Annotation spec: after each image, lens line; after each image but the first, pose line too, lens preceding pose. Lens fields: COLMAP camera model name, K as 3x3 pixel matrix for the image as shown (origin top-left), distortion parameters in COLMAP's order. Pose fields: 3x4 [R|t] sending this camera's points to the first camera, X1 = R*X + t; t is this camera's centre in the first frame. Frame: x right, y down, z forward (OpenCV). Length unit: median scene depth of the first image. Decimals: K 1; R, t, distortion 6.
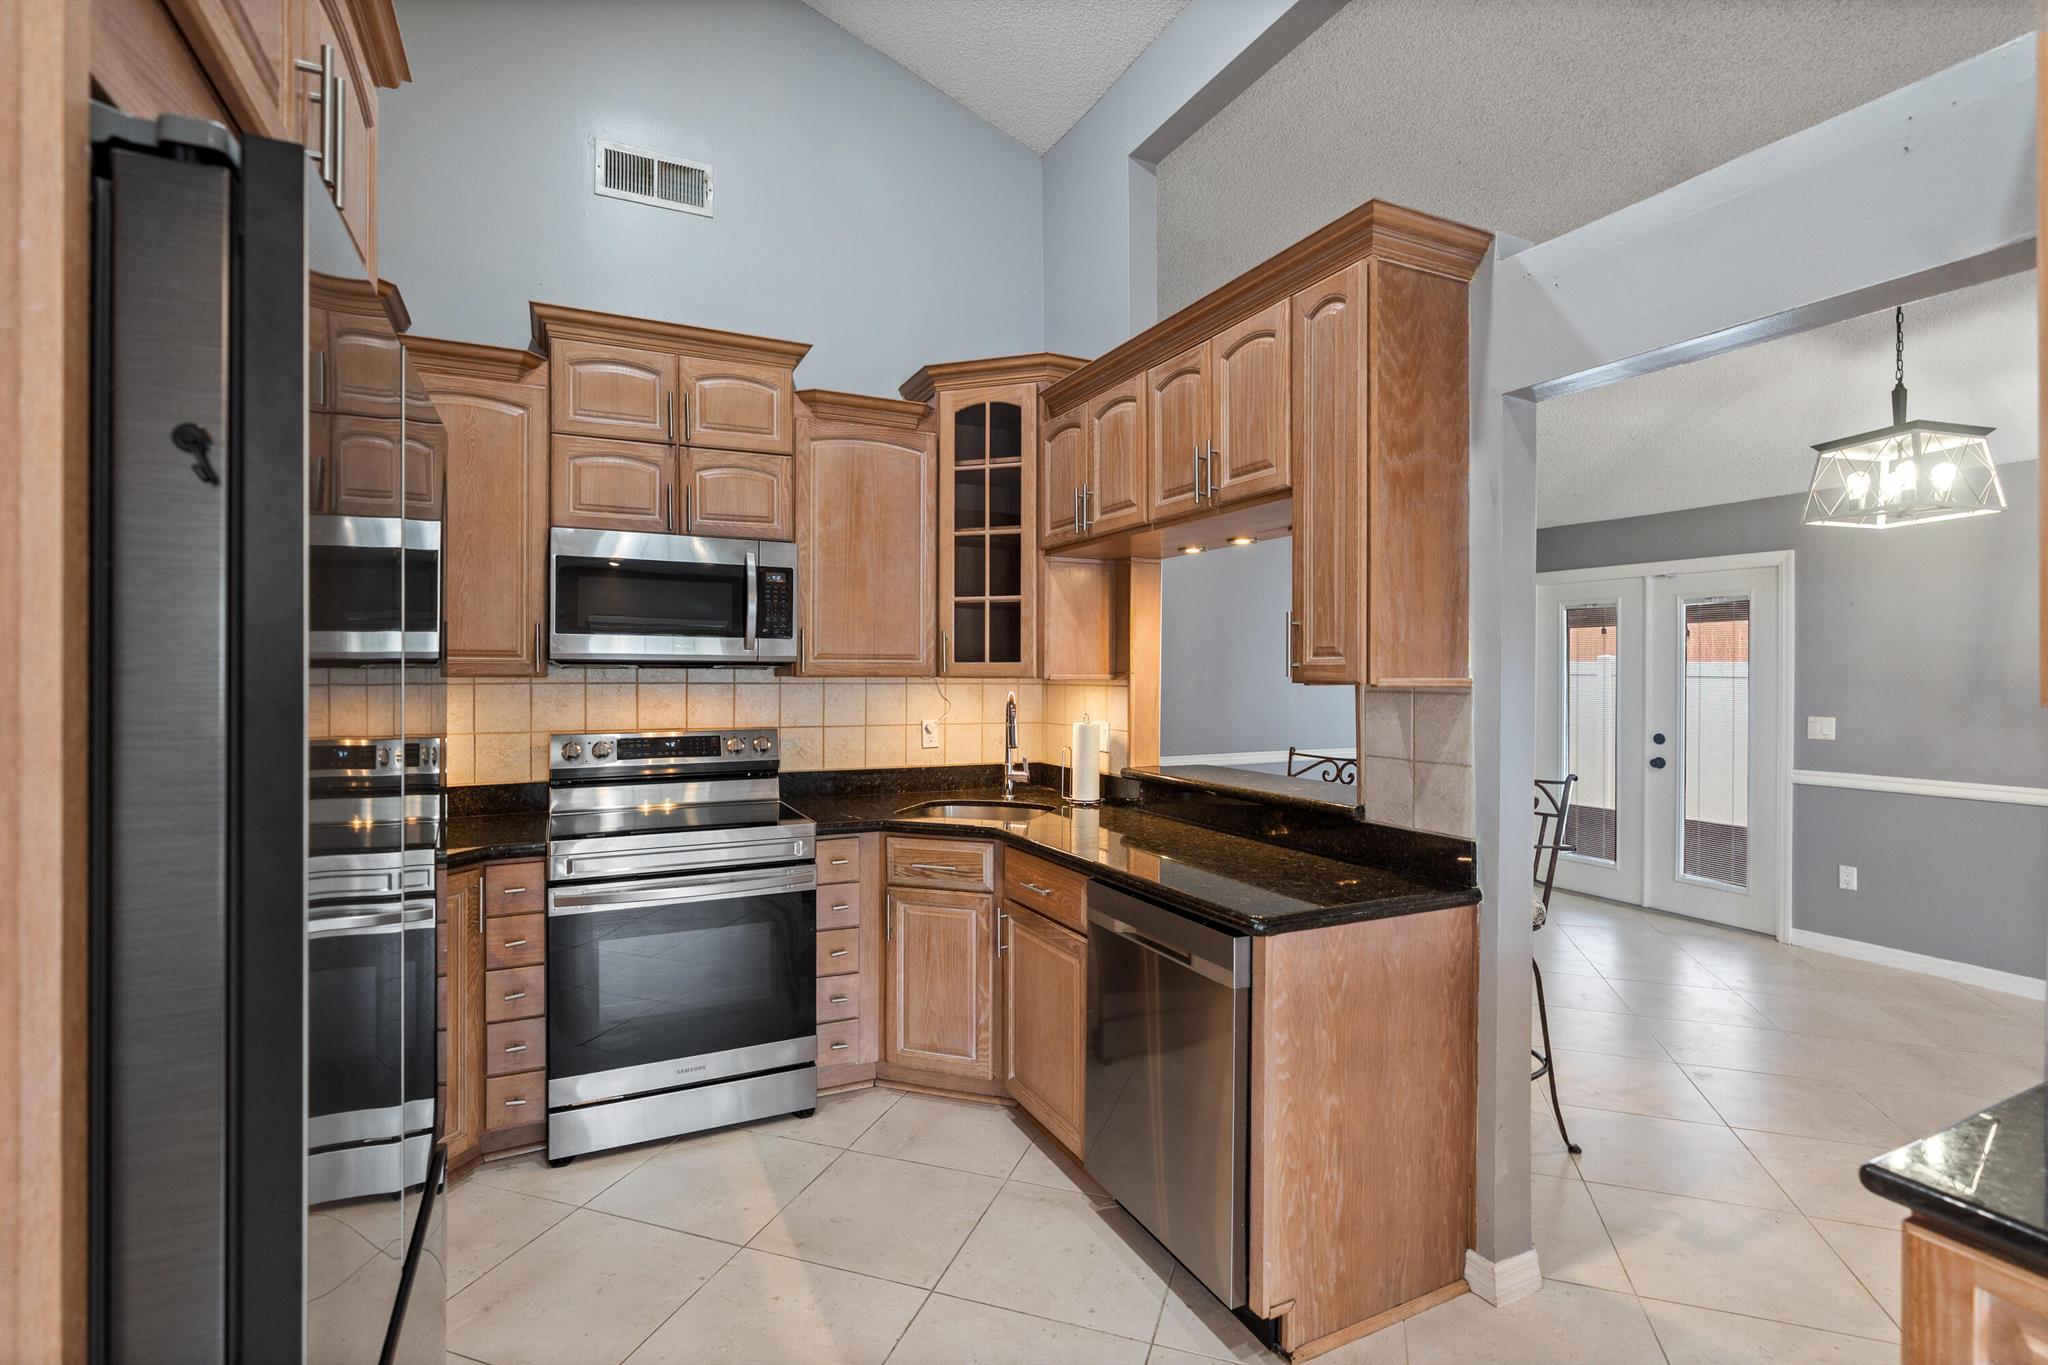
lens RADIAL K [[951.1, 0, 1022.9], [0, 951.1, 671.6], [0, 0, 1]] dist [-0.015029, 0.004067]
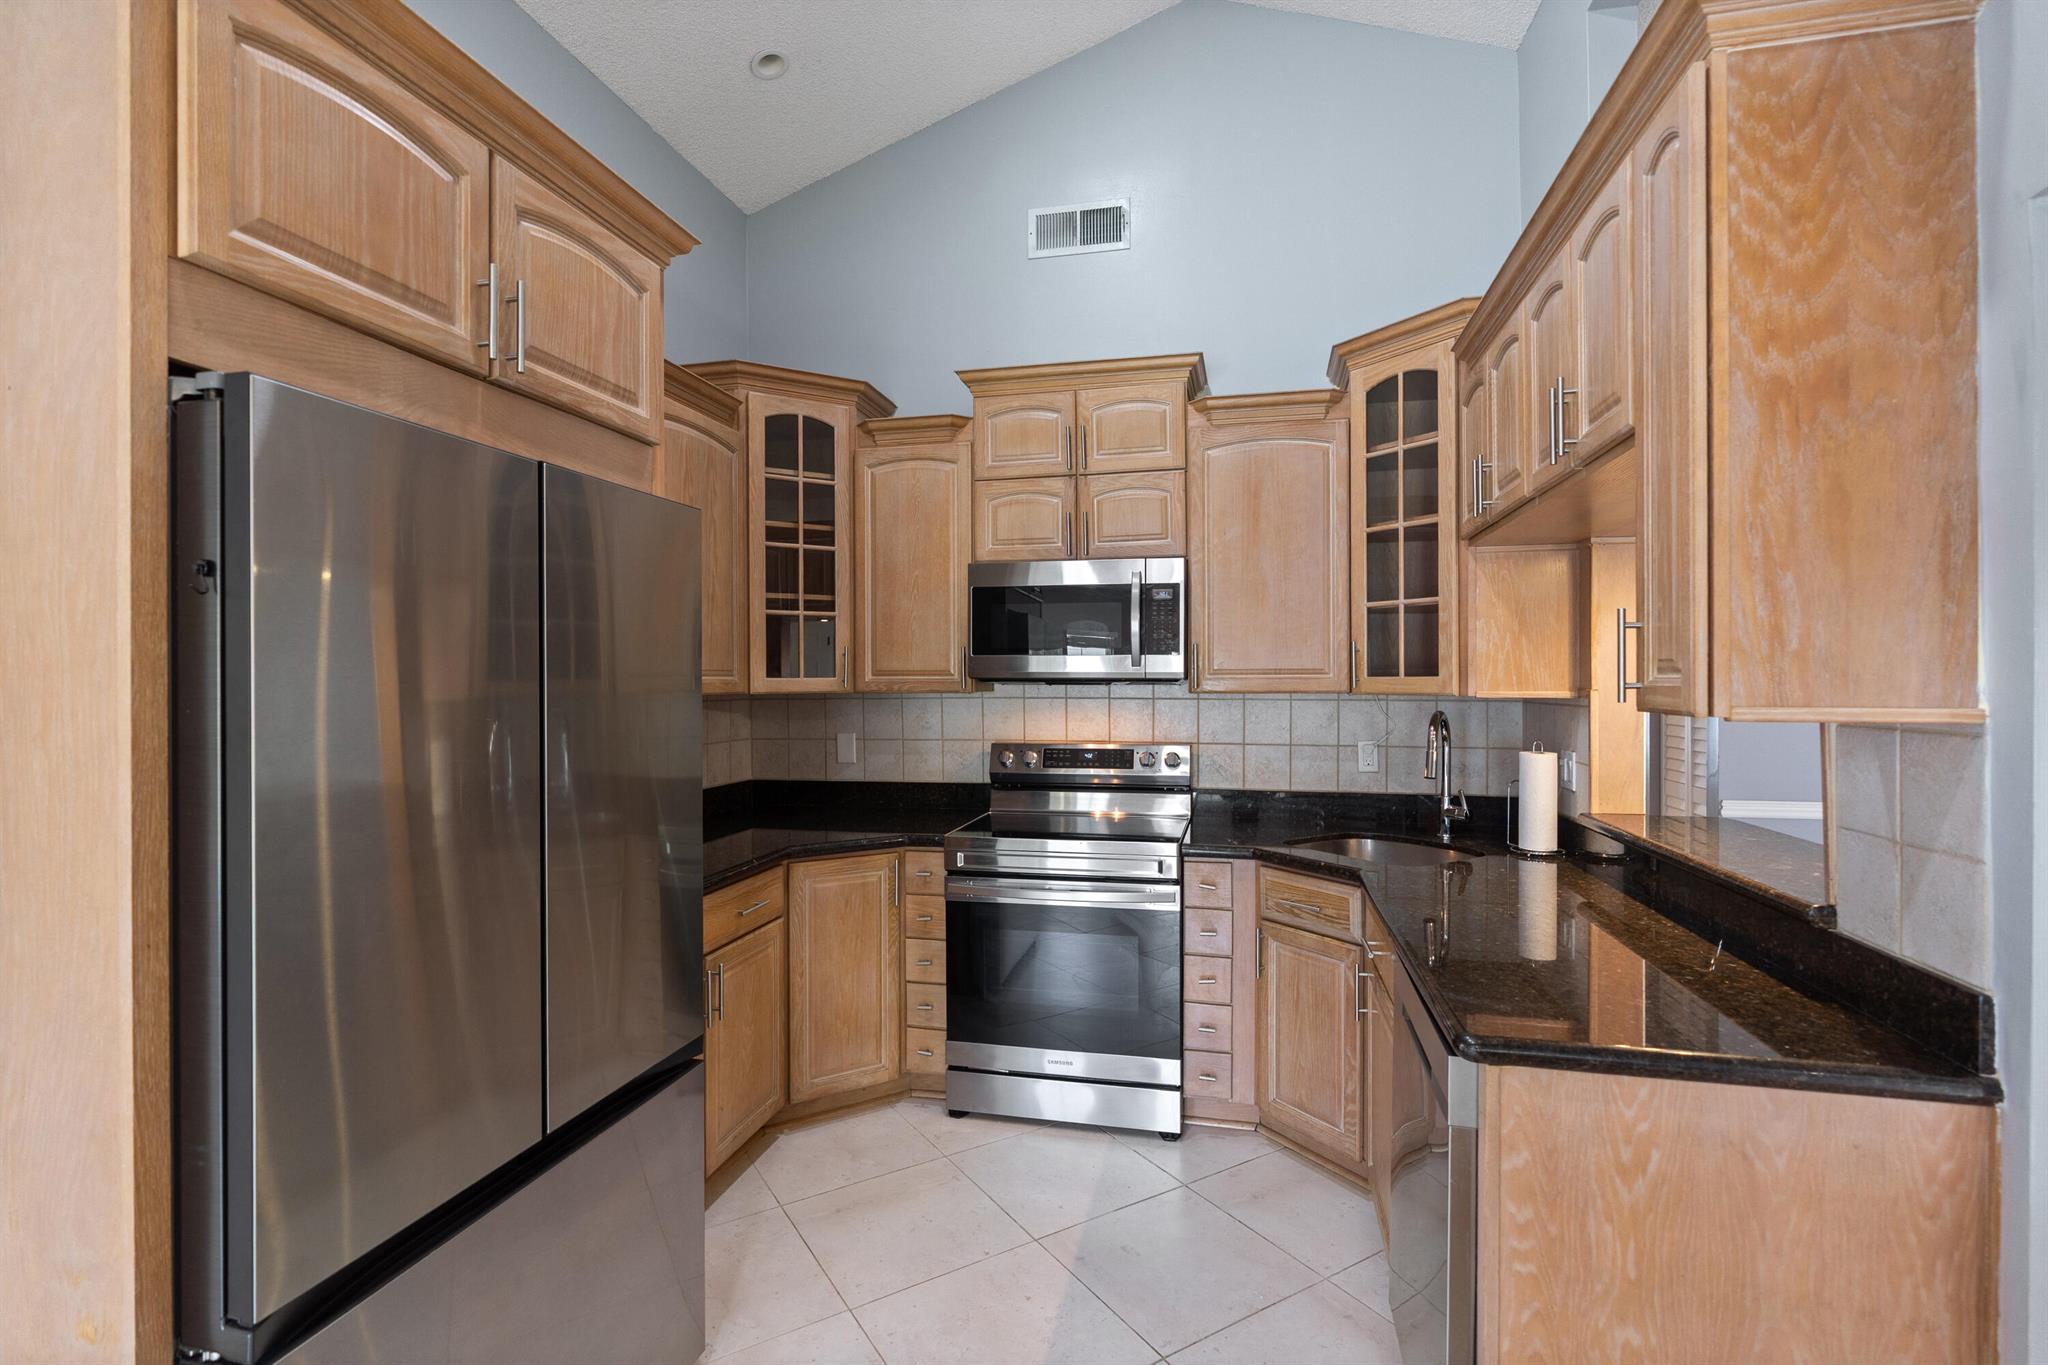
lens RADIAL K [[955.5, 0, 1021.1], [0, 955.5, 680.4], [0, 0, 1]] dist [-0.015039, 0.005862]
pose [[0.772020, -0.003657, -0.635588, 0.269934], [0.005103, 0.999987, 0.000445, -0.009403], [0.635578, -0.003587, 0.772029, 0.132349]]
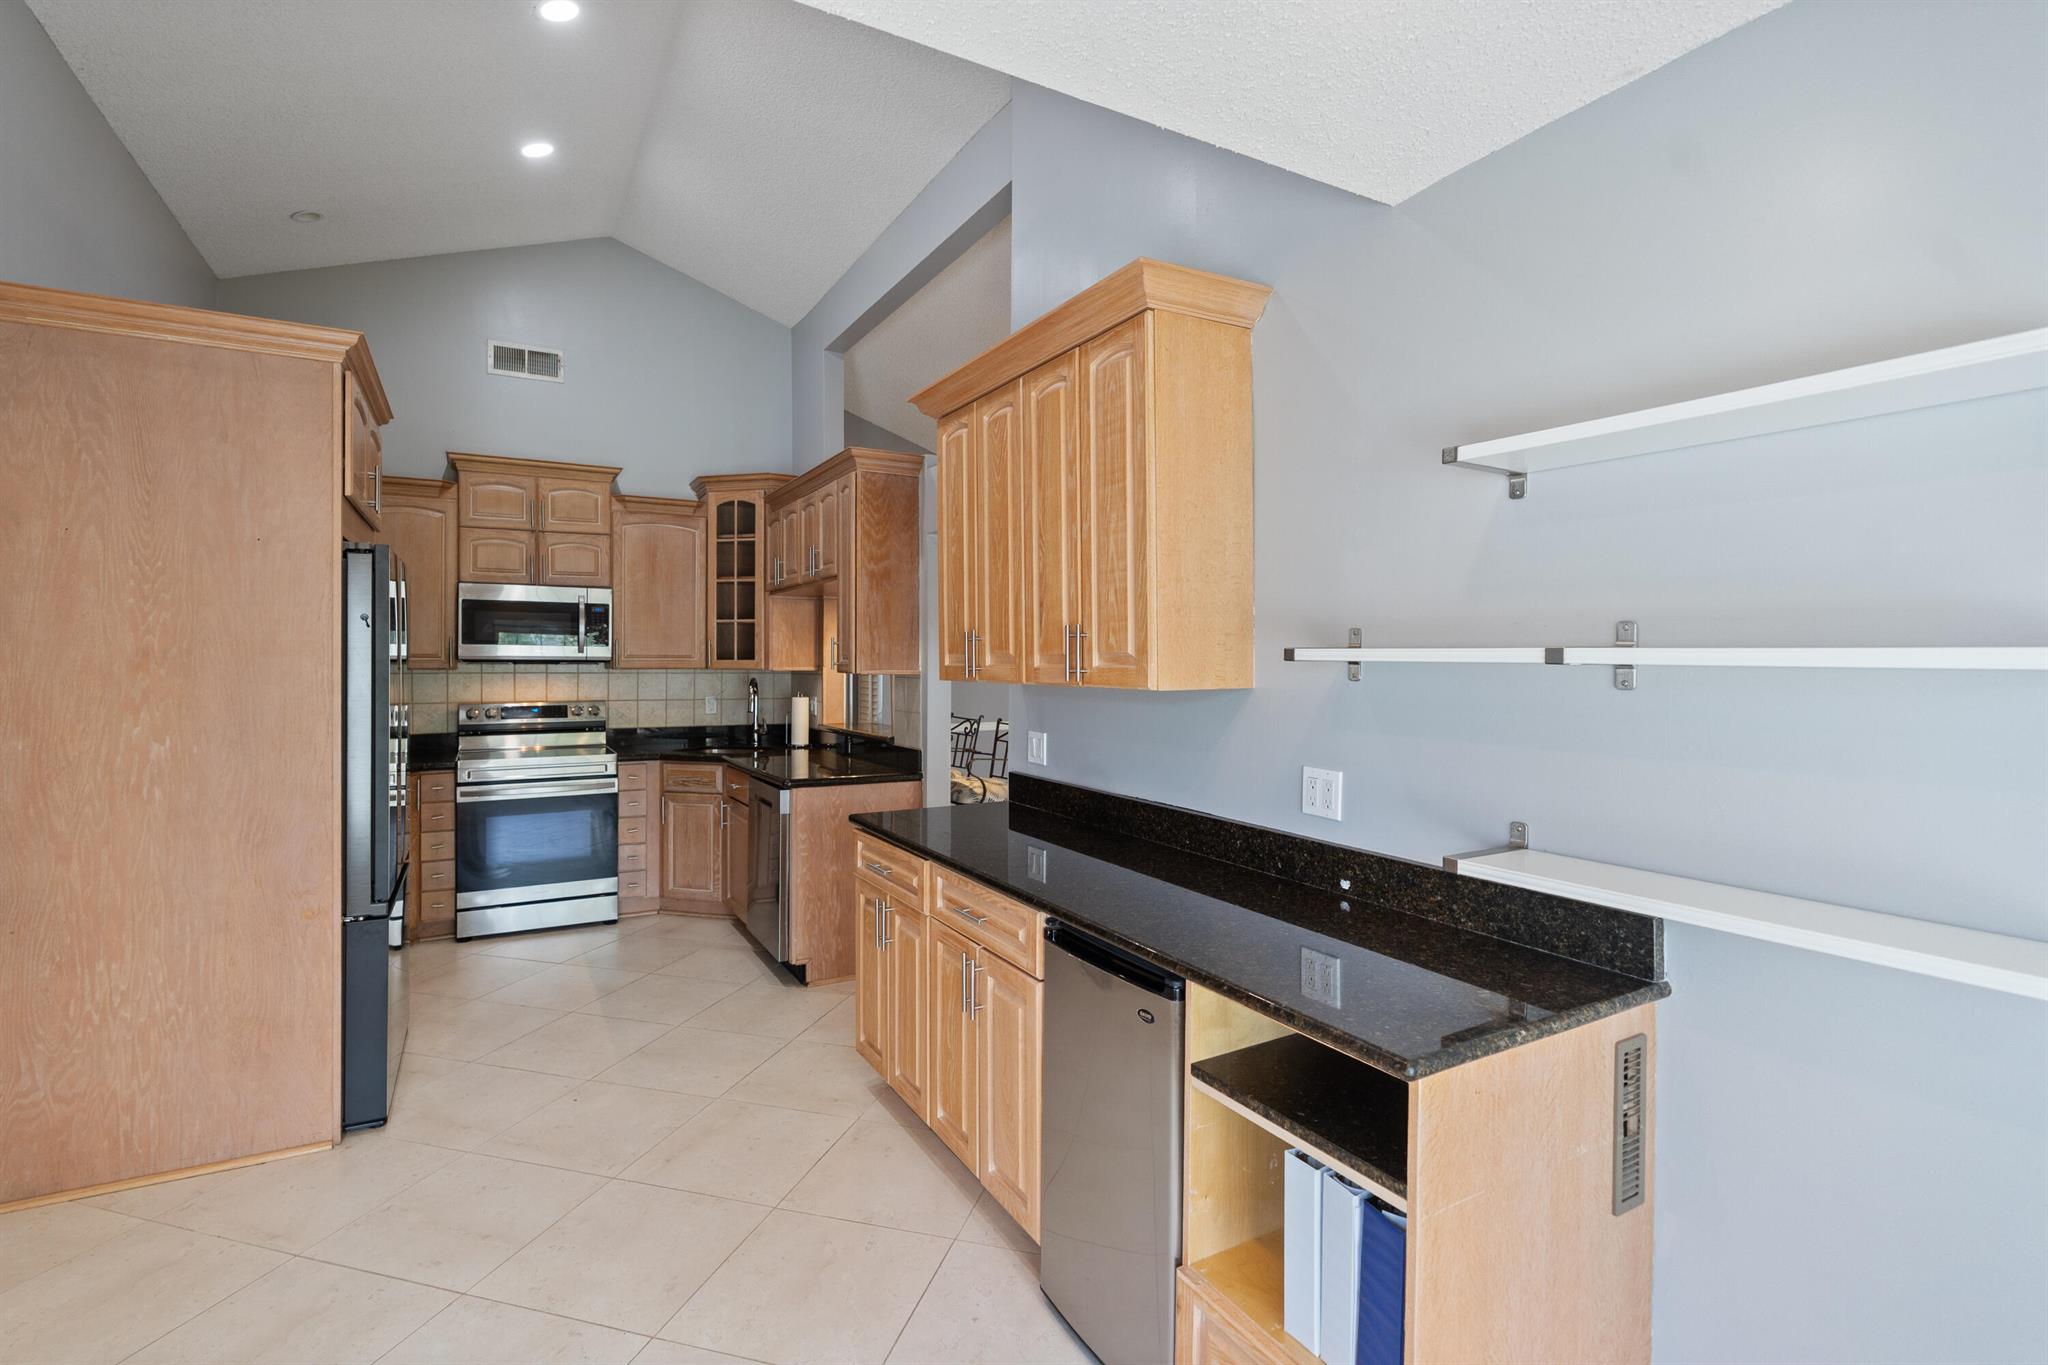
lens RADIAL K [[973.8, 0, 1032.6], [0, 973.8, 656.5], [0, 0, 1]] dist [-0.014396, 0.000123]
pose [[0.997992, -0.001014, 0.063329, 0.405395], [0.001238, 0.999993, -0.003488, -0.009983], [-0.063325, 0.003560, 0.997987, -0.773940]]
